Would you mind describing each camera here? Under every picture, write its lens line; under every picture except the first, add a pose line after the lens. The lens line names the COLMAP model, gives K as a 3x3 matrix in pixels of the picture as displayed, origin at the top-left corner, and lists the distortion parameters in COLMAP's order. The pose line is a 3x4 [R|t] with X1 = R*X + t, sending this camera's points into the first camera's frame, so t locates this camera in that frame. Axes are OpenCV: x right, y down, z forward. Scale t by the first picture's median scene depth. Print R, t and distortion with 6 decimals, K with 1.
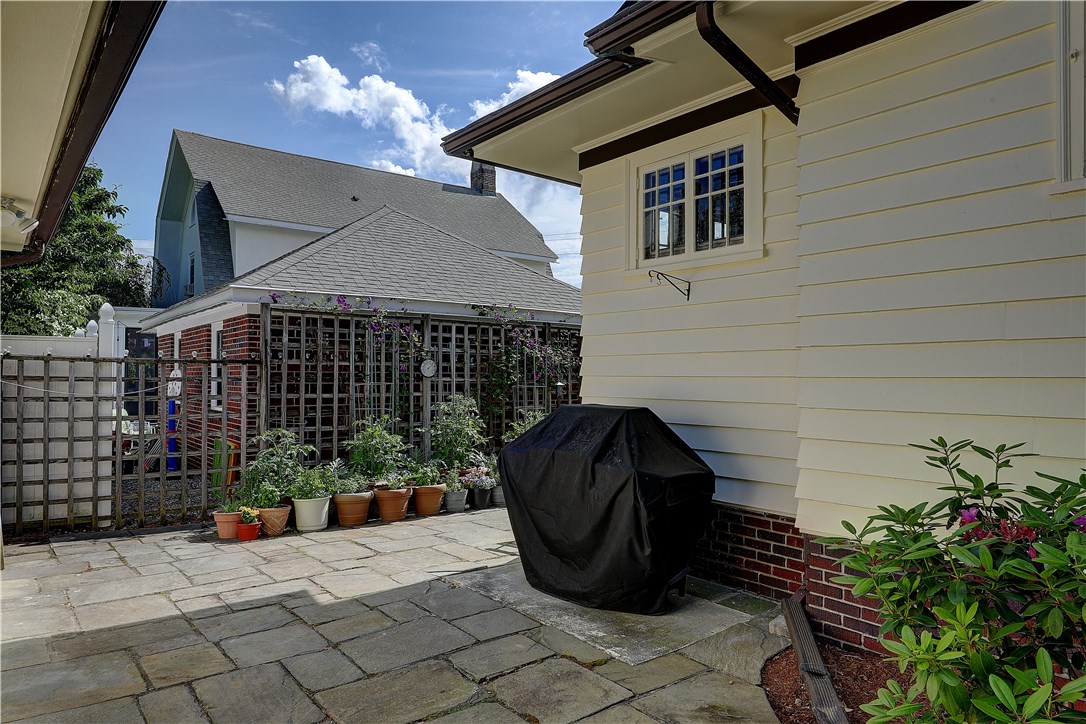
lens RADIAL K [[698.9, 0, 538.0], [0, 698.9, 362.9], [0, 0, 1]] dist [0.012424, 0.001906]
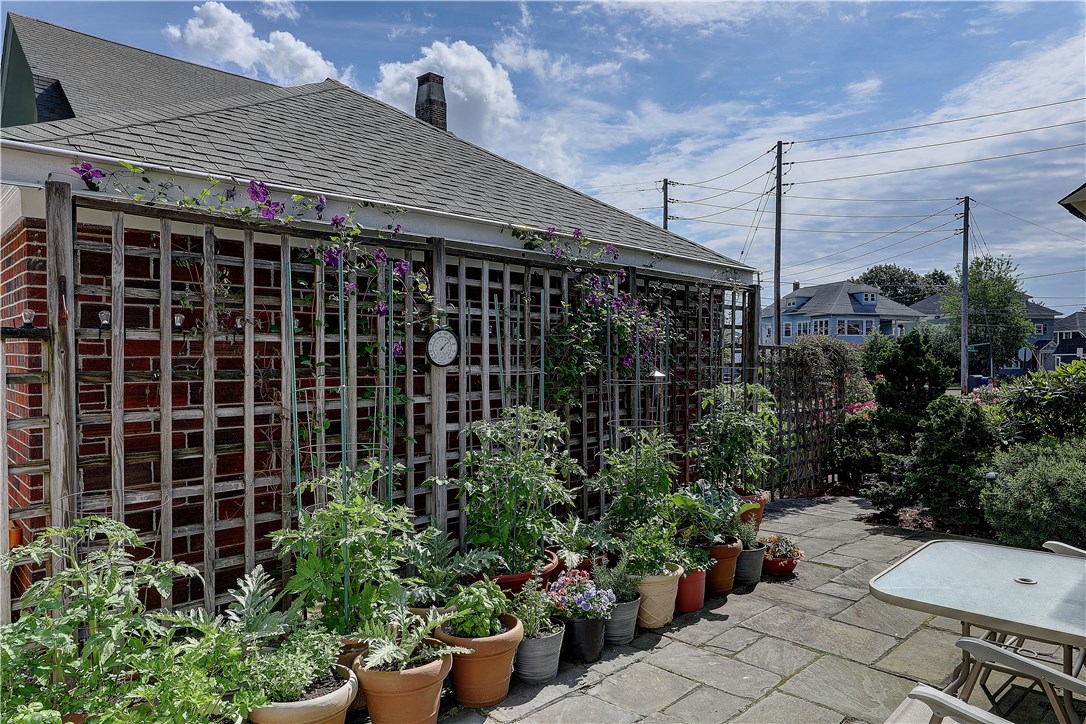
lens RADIAL K [[698.9, 0, 551.3], [0, 698.9, 363.9], [0, 0, 1]] dist [0.012424, 0.001906]
pose [[0.991784, -0.001599, 0.127911, -0.151369], [-0.003526, 0.999200, 0.039834, -0.001152], [-0.127873, -0.039958, 0.990985, 0.520812]]
